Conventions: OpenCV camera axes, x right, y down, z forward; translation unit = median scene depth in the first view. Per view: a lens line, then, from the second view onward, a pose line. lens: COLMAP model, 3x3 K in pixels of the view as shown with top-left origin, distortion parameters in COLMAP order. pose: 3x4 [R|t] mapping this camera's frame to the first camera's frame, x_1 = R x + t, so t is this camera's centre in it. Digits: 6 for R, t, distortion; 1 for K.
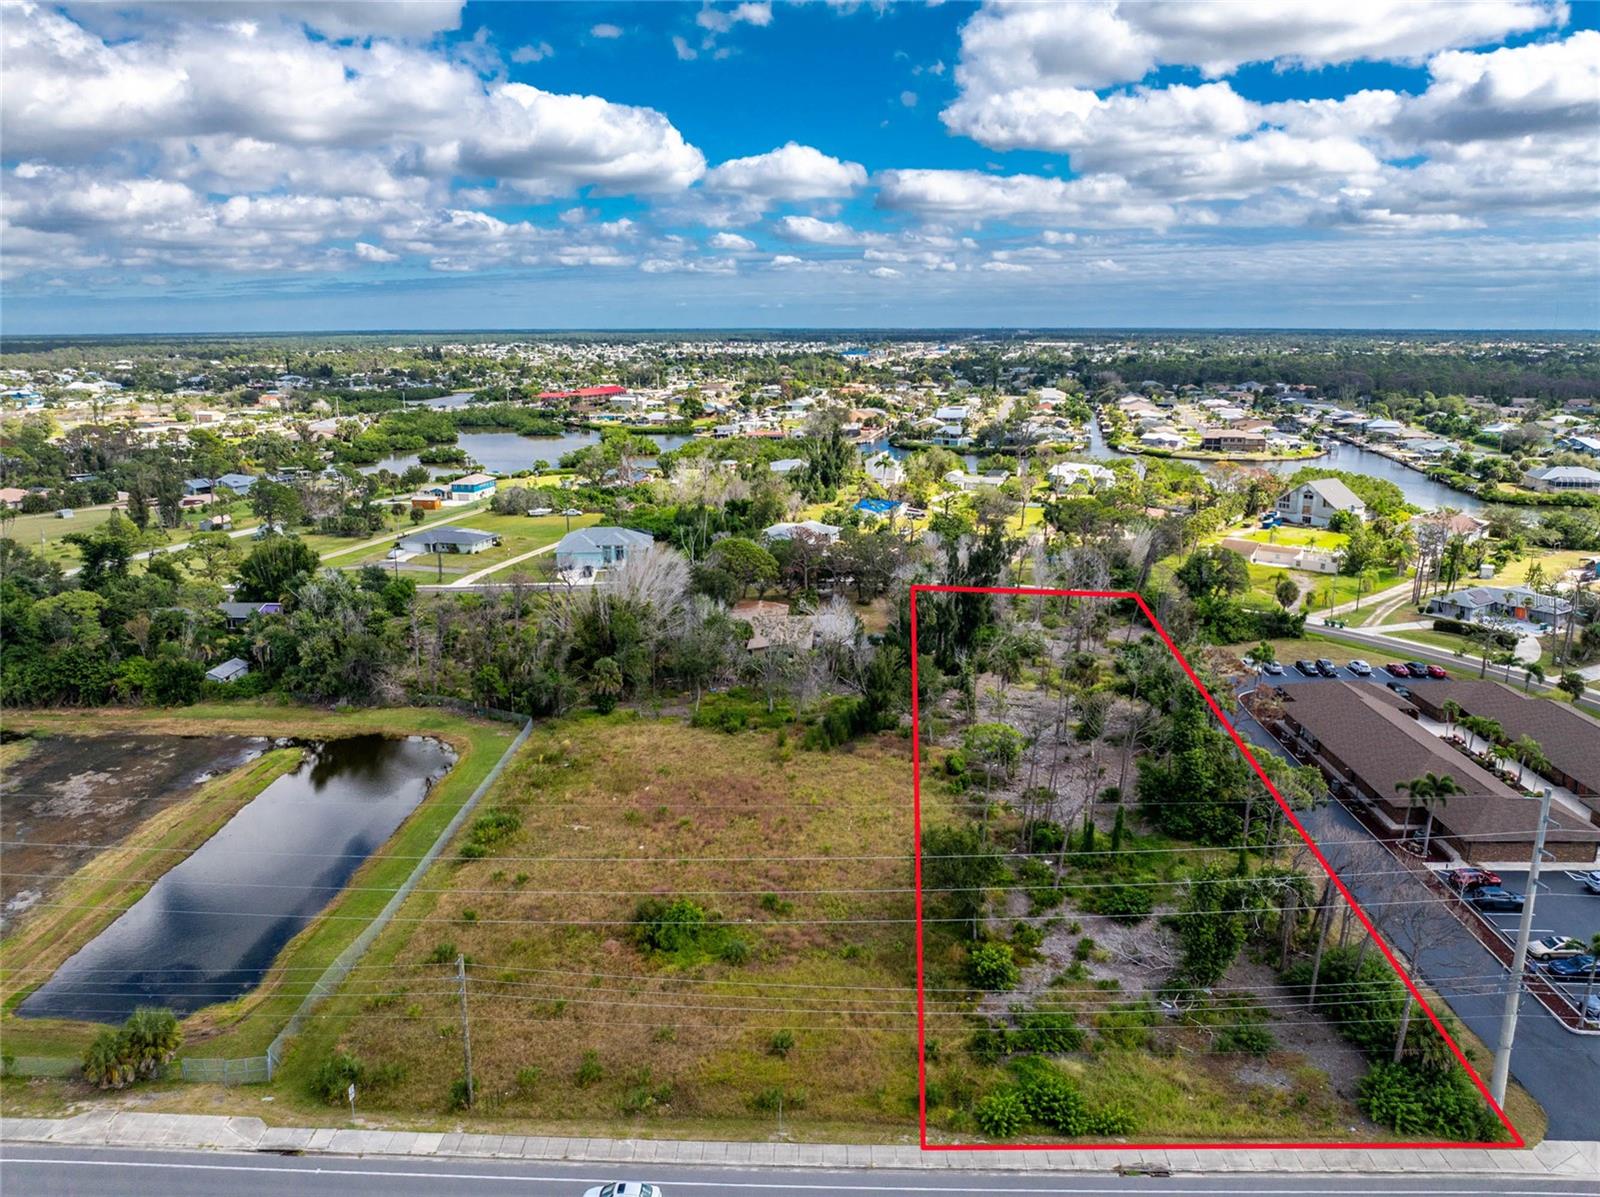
lens RADIAL K [[1195.2, 0, 800.0], [0, 1195.2, 598.5], [0, 0, 1]] dist [-0.064524, 0.029023]
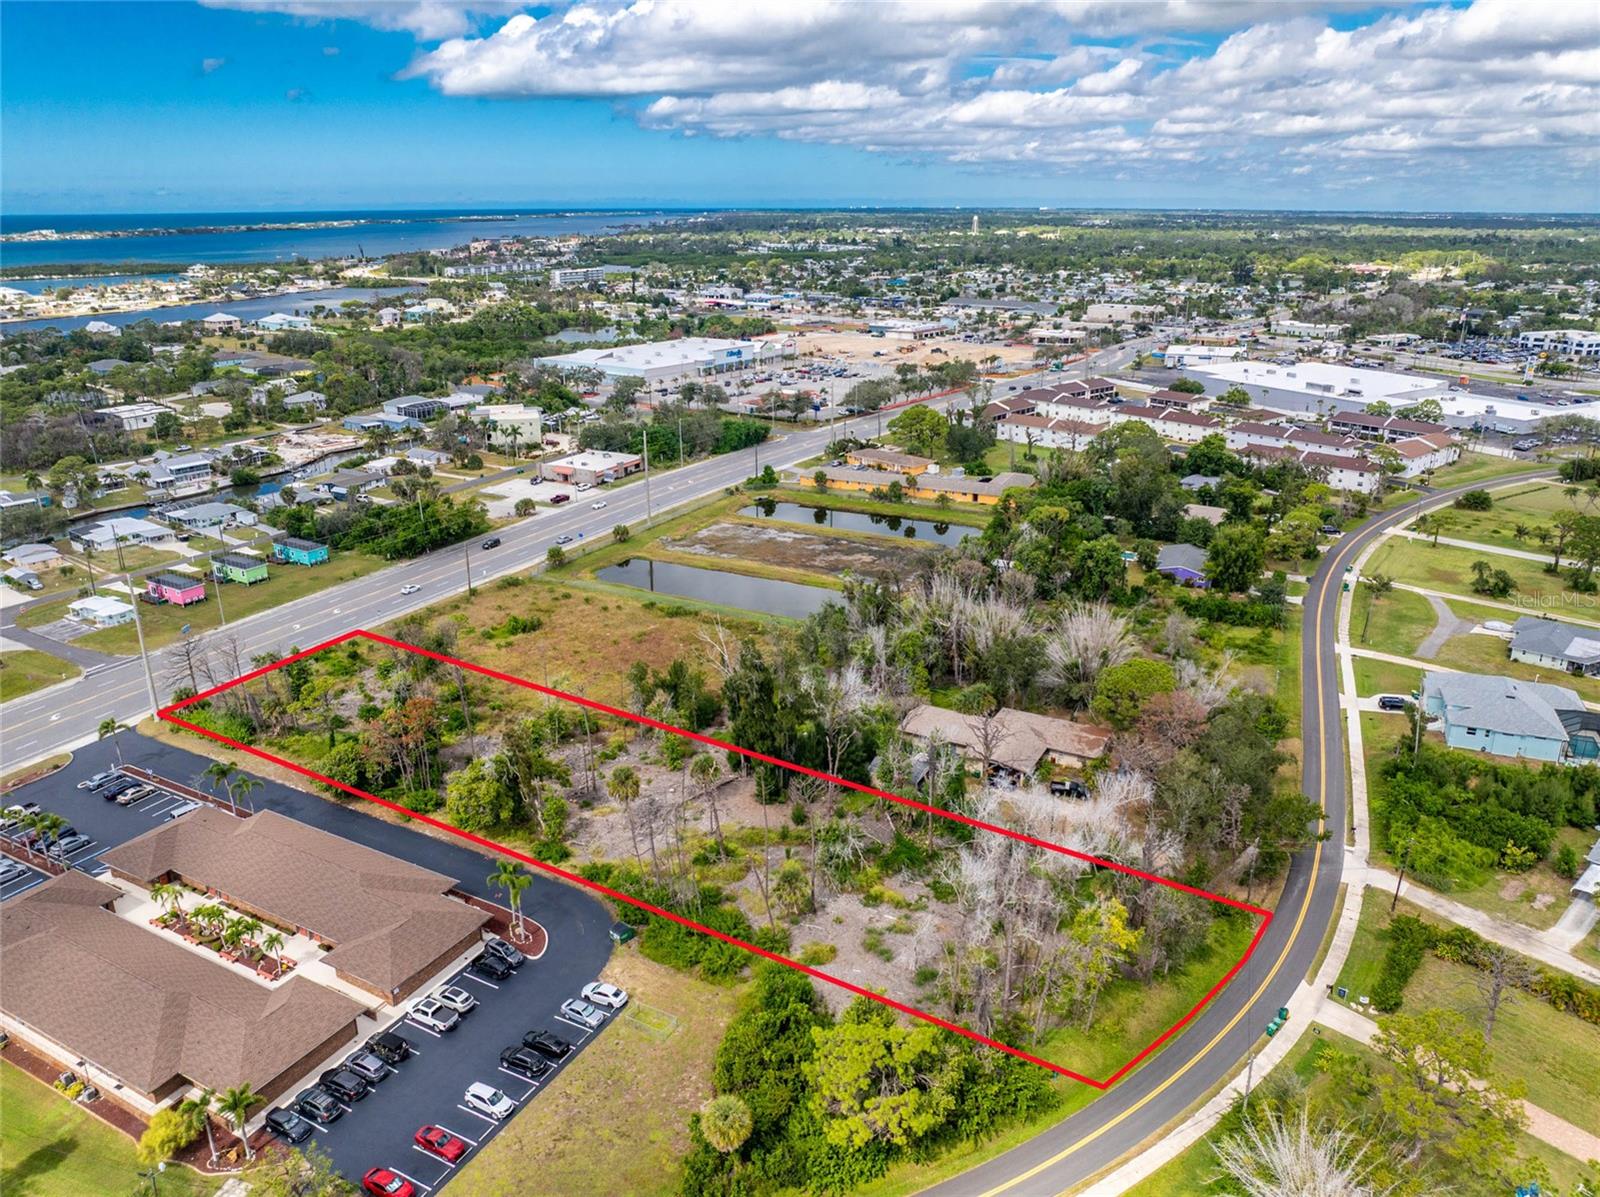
lens RADIAL K [[1195.2, 0, 800.0], [0, 1195.2, 598.5], [0, 0, 1]] dist [-0.064524, 0.029023]
pose [[-0.481788, 0.296958, -0.824437, 1.211640], [-0.189444, 0.883283, 0.428862, -0.684269], [0.855565, 0.362805, -0.369298, 1.889498]]
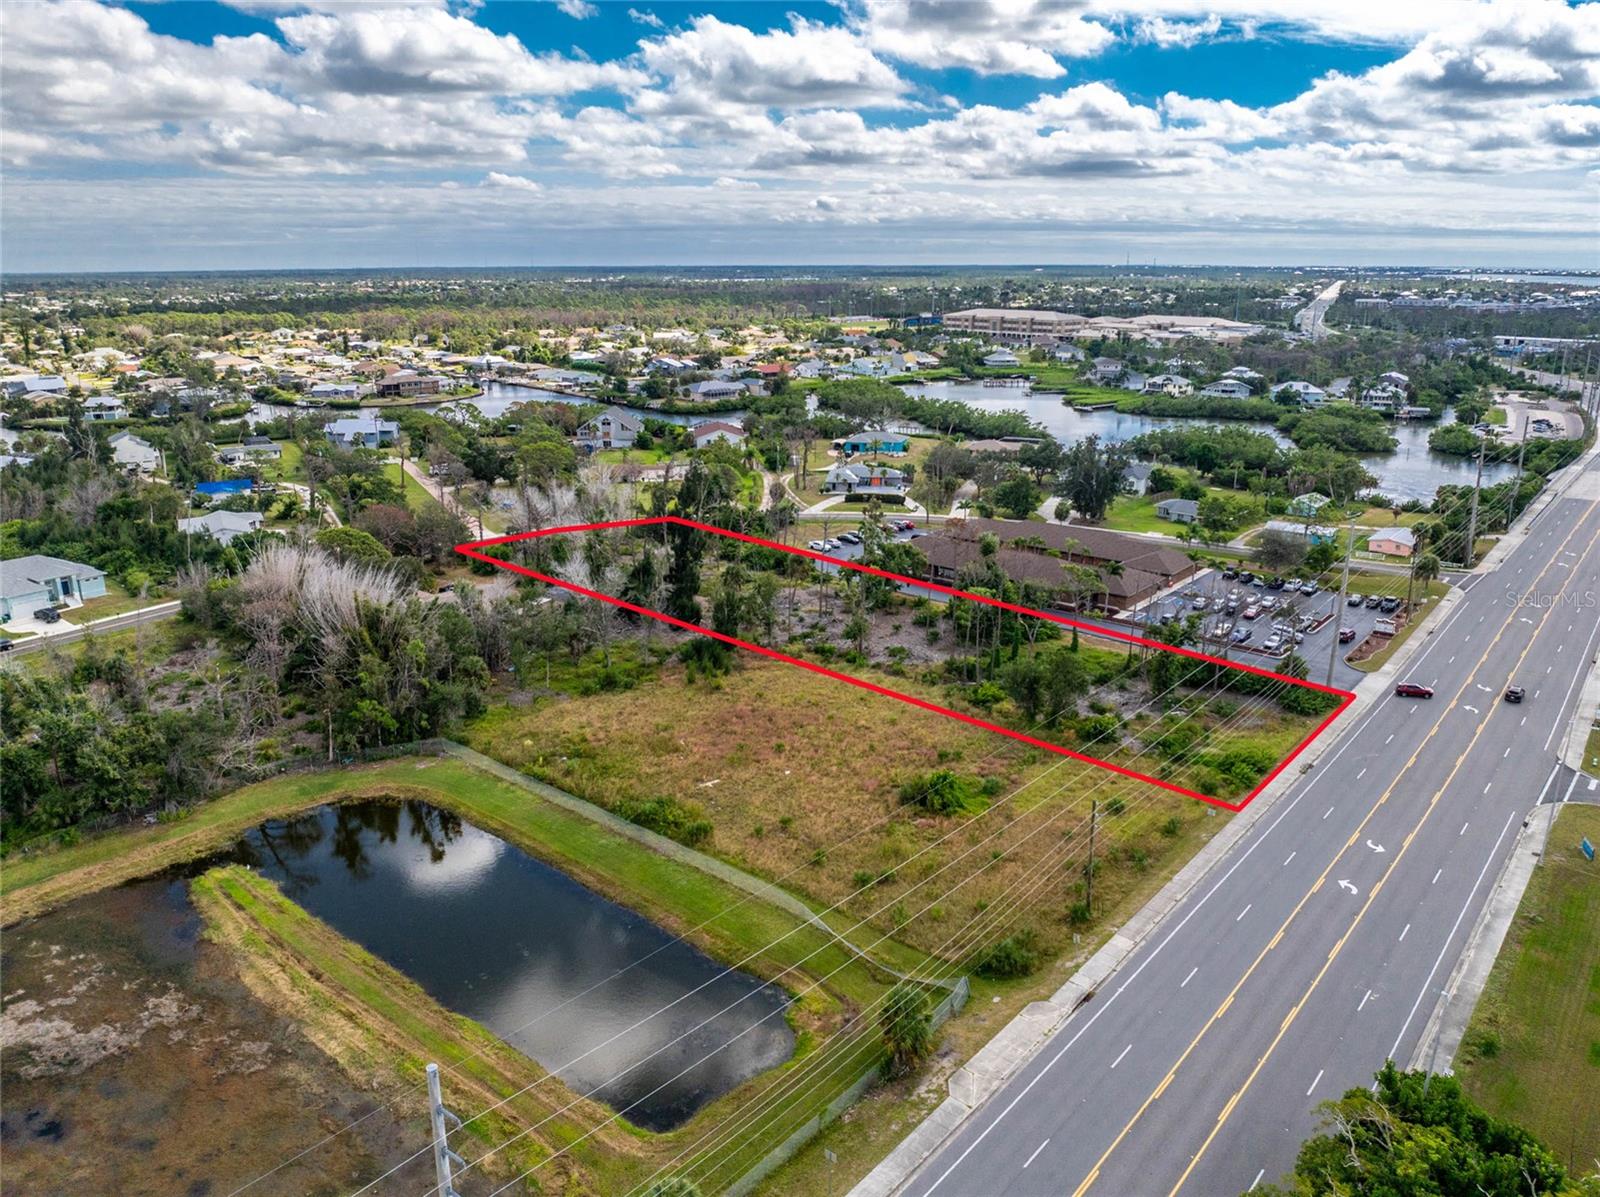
lens RADIAL K [[1123.6, 0, 844.4], [0, 1123.6, 596.9], [0, 0, 1]] dist [-0.023018, 0.000796]
pose [[0.602166, -0.223904, 0.766331, -0.872515], [0.176508, 0.973452, 0.145723, -0.098831], [-0.778615, 0.047514, 0.625701, 0.271532]]
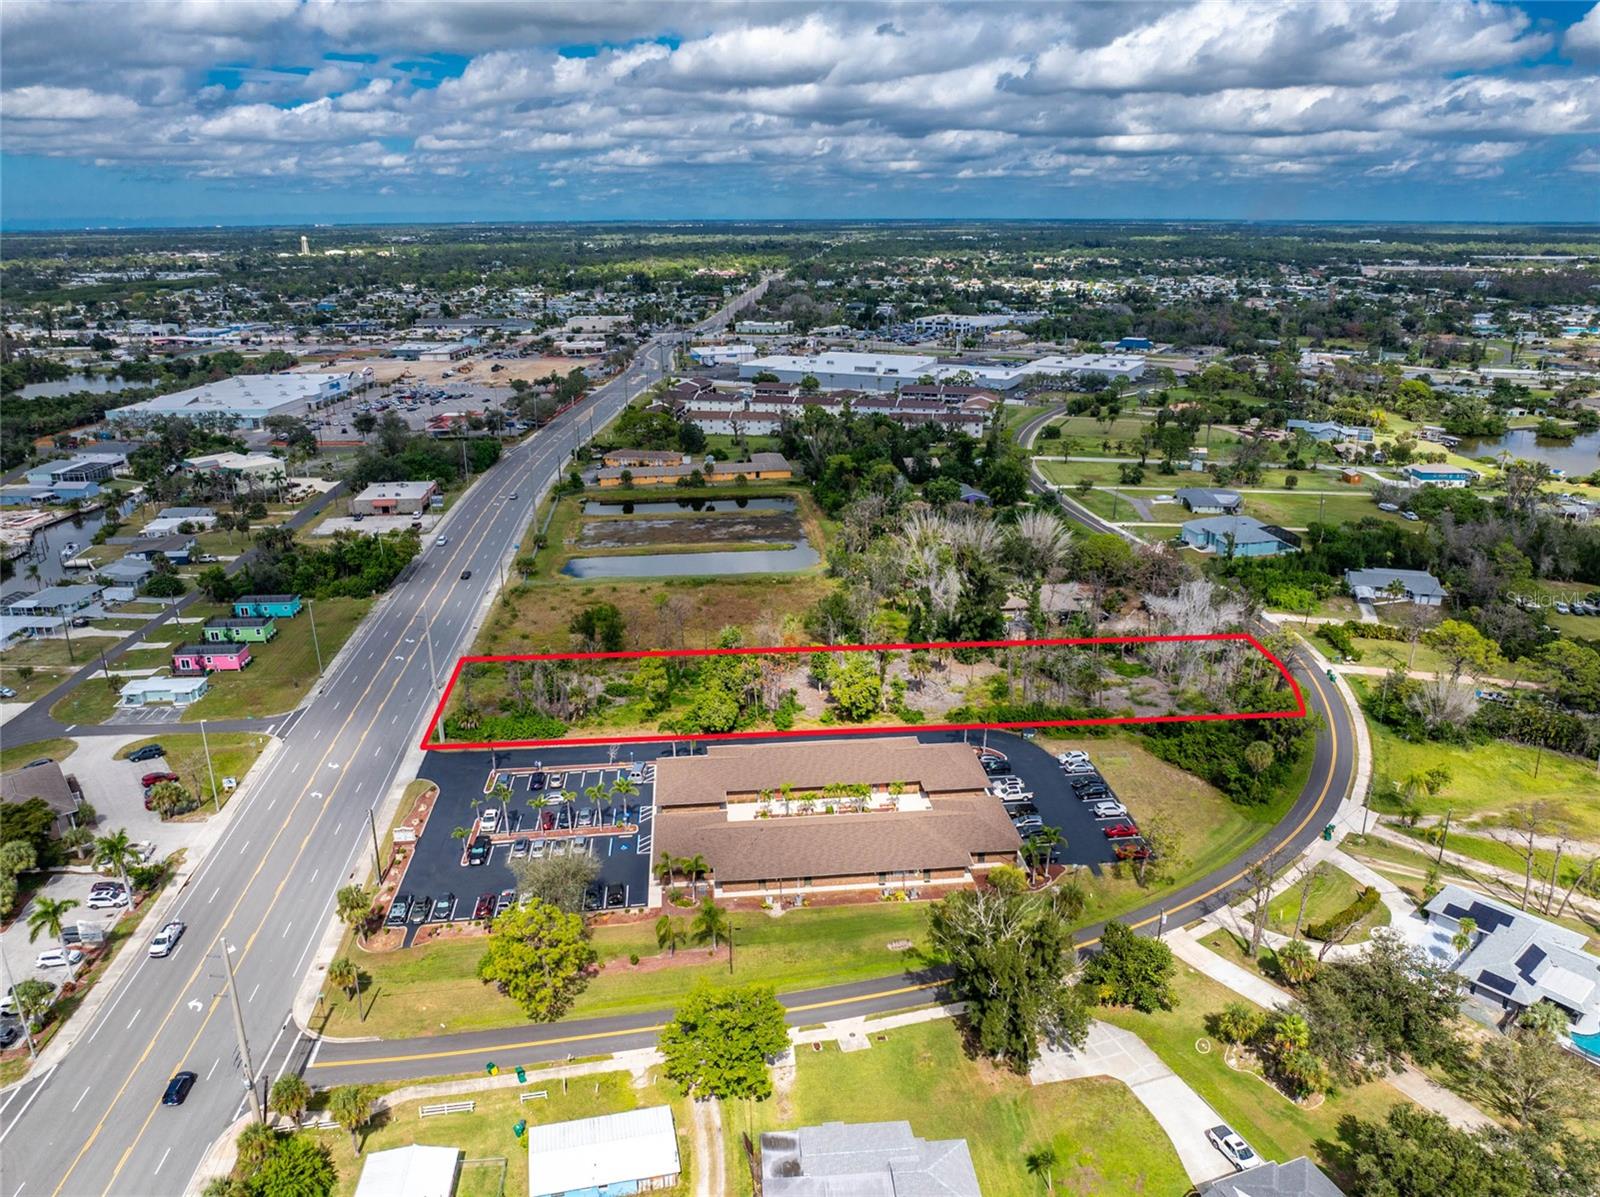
lens RADIAL K [[1195.2, 0, 800.0], [0, 1195.2, 598.5], [0, 0, 1]] dist [-0.064524, 0.029023]
pose [[0.127247, 0.326881, -0.936460, 1.974745], [-0.229141, 0.928283, 0.292891, -0.511571], [0.965040, 0.177311, 0.193023, 0.761403]]
